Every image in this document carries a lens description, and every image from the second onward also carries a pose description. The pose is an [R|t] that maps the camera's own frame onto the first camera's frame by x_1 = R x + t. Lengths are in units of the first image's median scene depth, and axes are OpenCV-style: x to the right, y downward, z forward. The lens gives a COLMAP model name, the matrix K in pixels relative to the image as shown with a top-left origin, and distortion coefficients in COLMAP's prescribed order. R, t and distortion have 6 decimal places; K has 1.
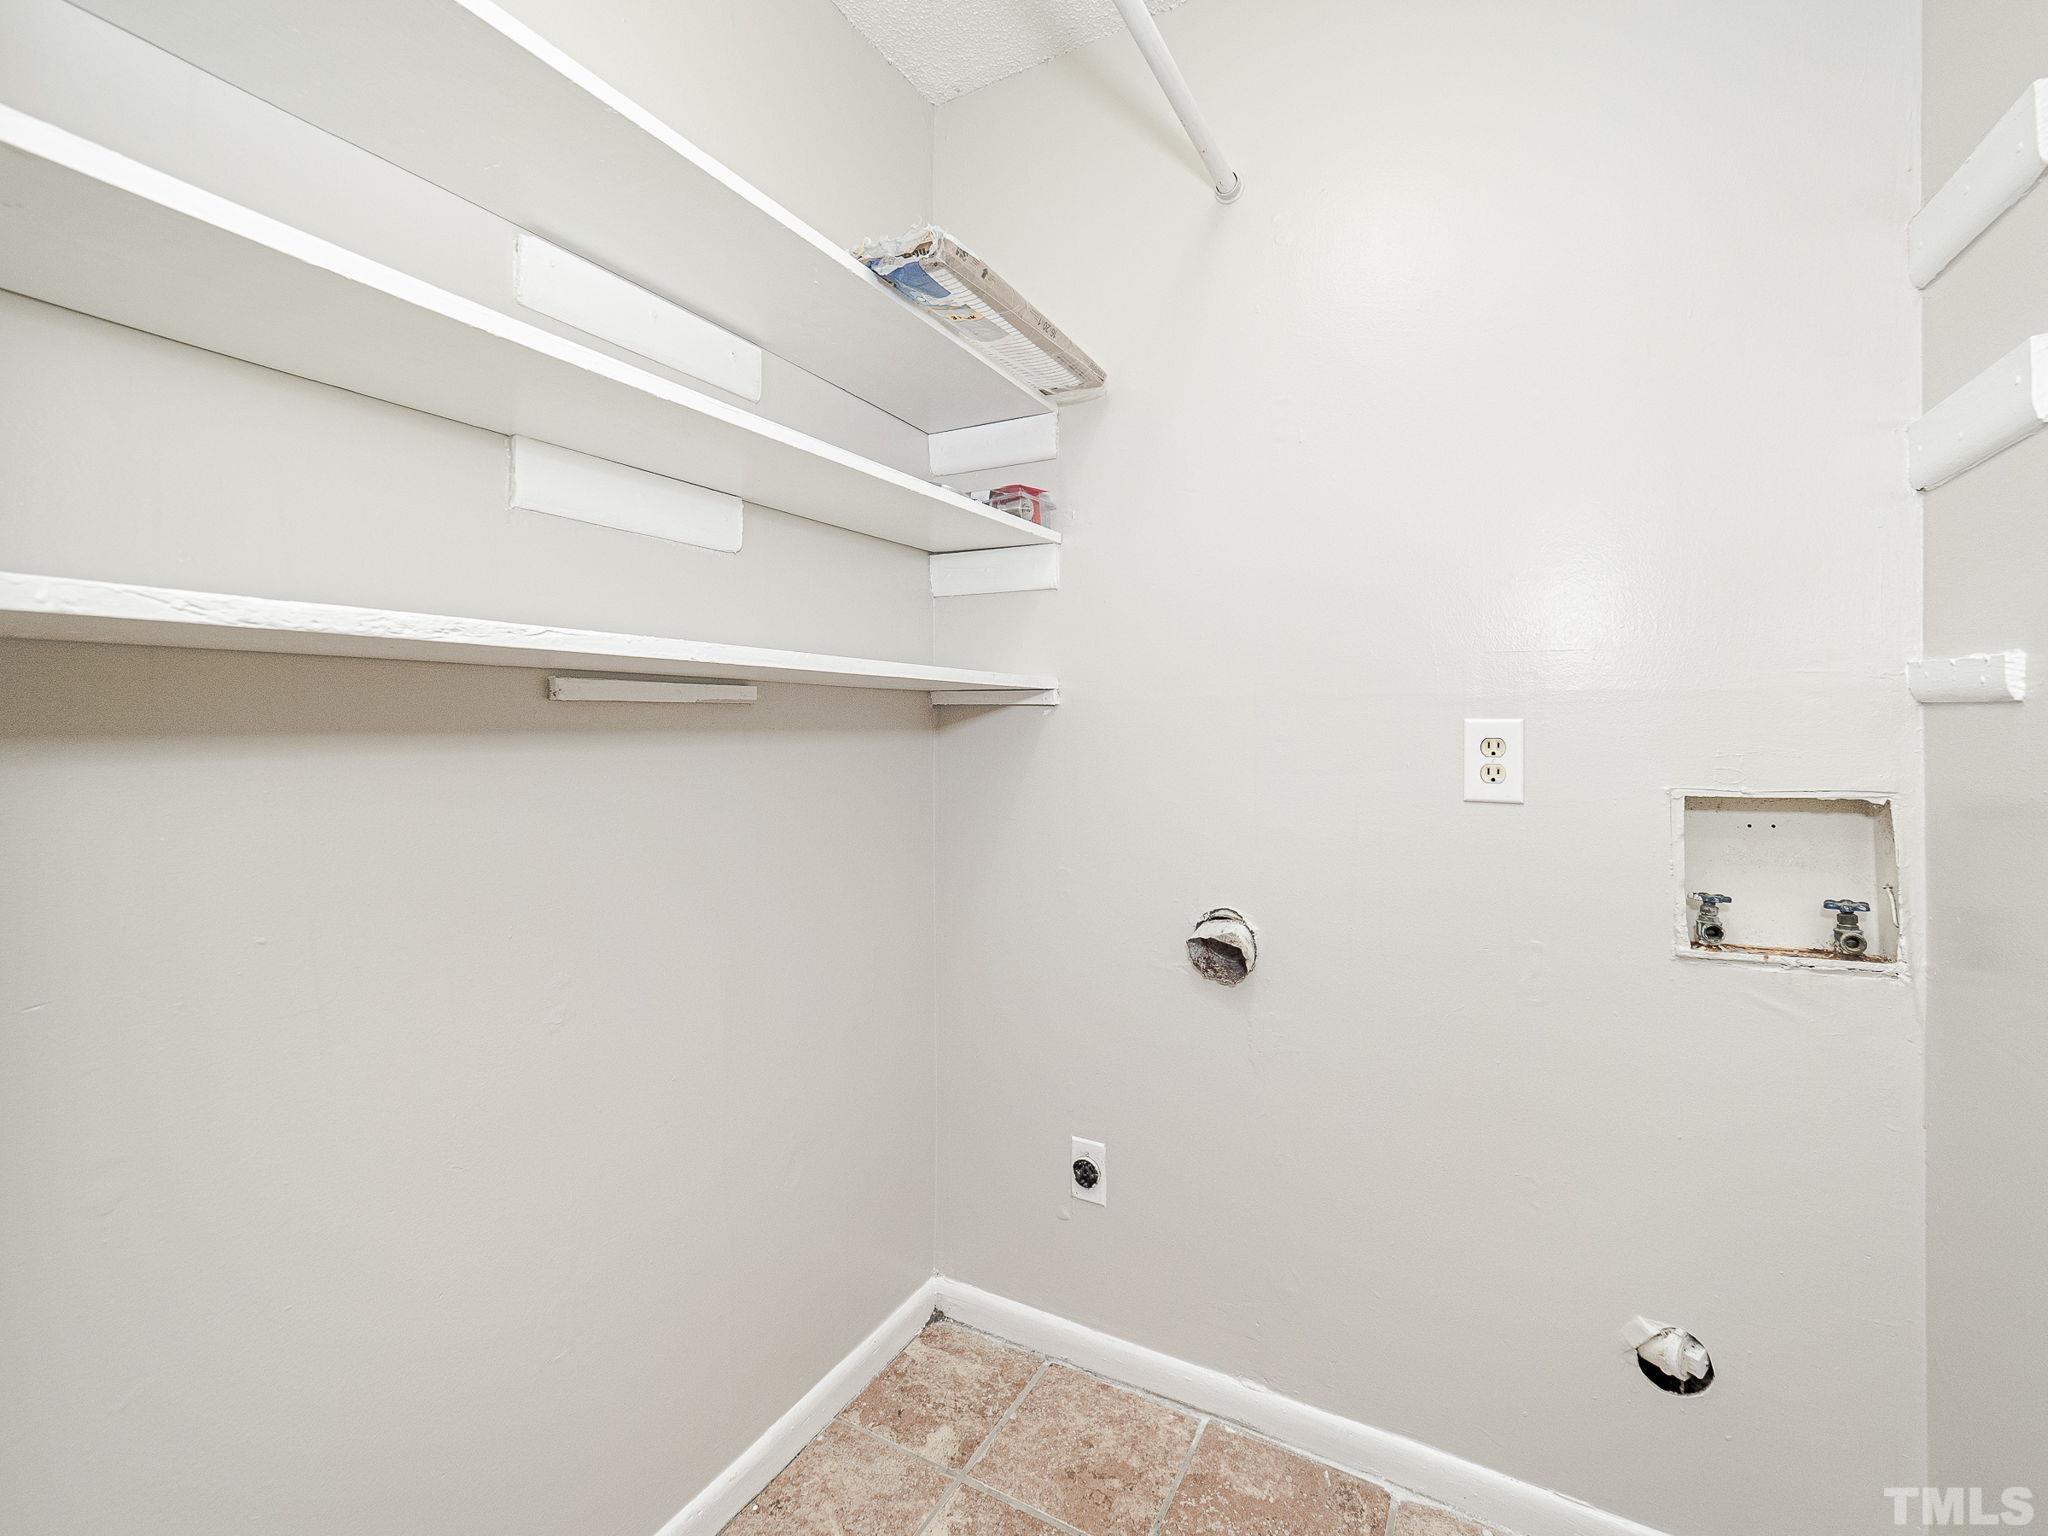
lens RADIAL K [[889.6, 0, 1023.5], [0, 889.6, 732.0], [0, 0, 1]] dist [0.000497, 0.000409]
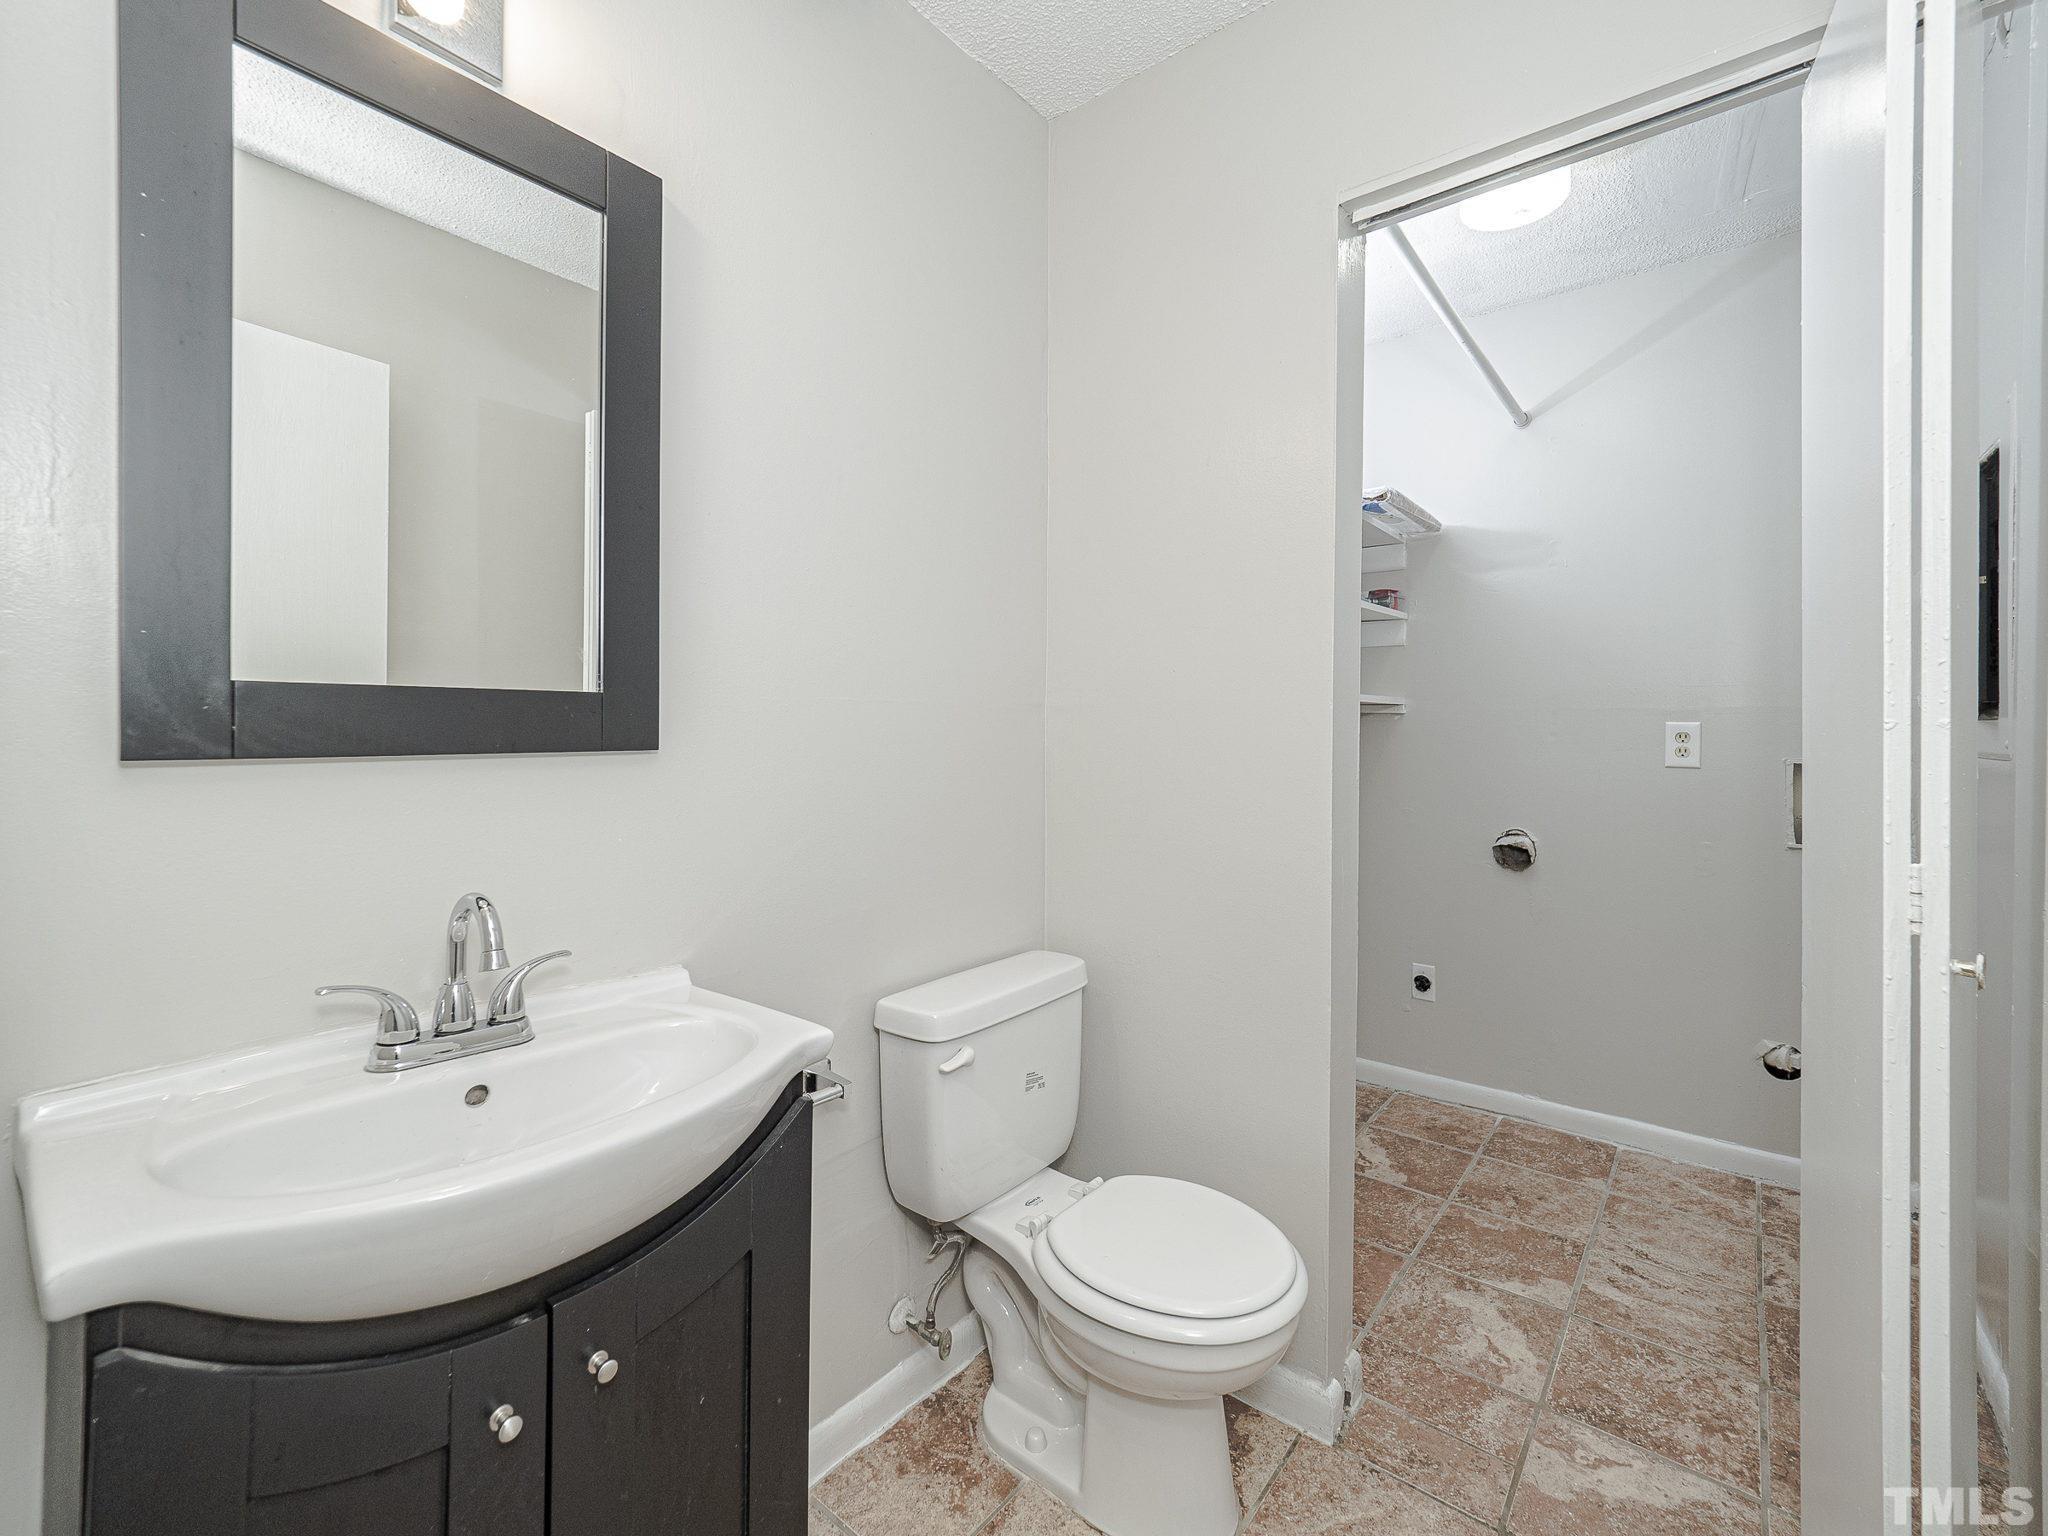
lens RADIAL K [[891.4, 0, 1025.0], [0, 891.4, 740.5], [0, 0, 1]] dist [0.000356, 0.000433]
pose [[0.987481, 0.004550, -0.157673, -0.489752], [-0.002997, 0.999945, 0.010087, 0.007542], [0.157711, -0.009488, 0.987440, -0.966486]]
